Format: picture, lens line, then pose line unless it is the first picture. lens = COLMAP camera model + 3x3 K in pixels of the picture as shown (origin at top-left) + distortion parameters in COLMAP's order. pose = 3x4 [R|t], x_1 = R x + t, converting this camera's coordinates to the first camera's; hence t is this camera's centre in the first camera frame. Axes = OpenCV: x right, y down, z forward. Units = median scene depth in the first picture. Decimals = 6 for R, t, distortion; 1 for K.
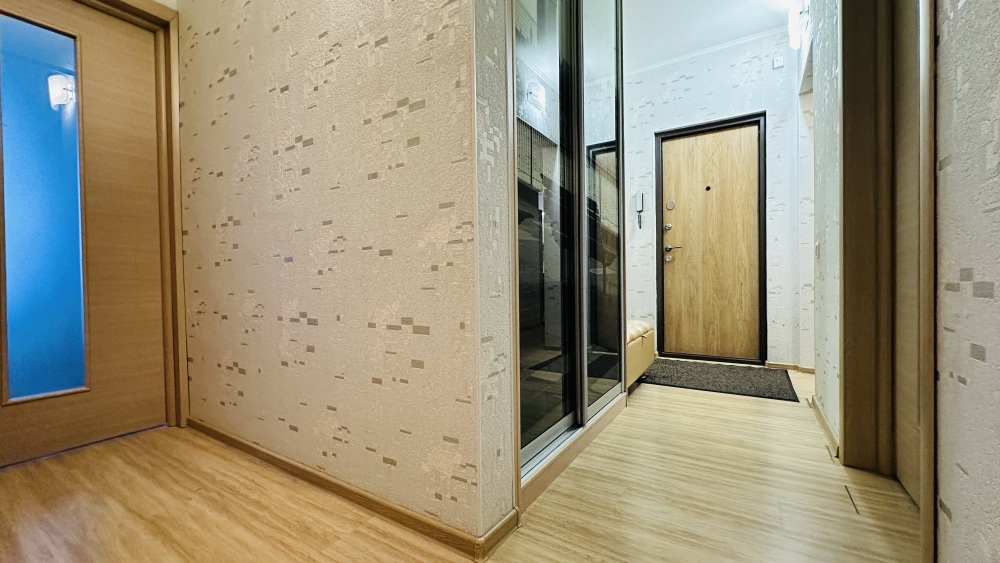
lens RADIAL K [[396.3, 0, 504.5], [0, 396.3, 283.7], [0, 0, 1]] dist [-0.000914, 0.000383]
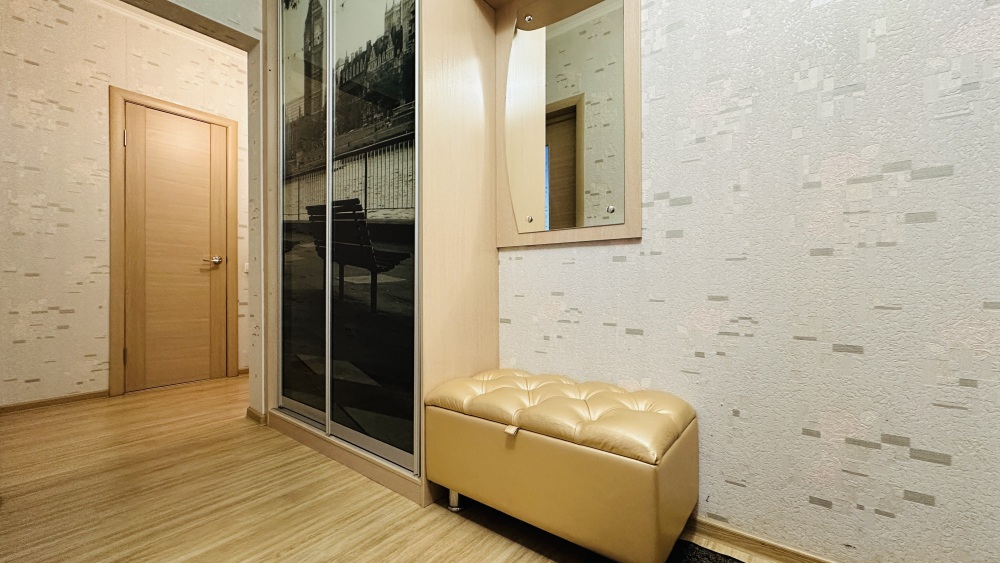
lens RADIAL K [[396.3, 0, 504.7], [0, 396.3, 279.8], [0, 0, 1]] dist [-0.000914, 0.000383]
pose [[-0.104948, 0.010392, -0.994423, 1.199333], [-0.003279, 0.999936, 0.010796, -0.048205], [0.994472, 0.004394, -0.104907, 1.617617]]
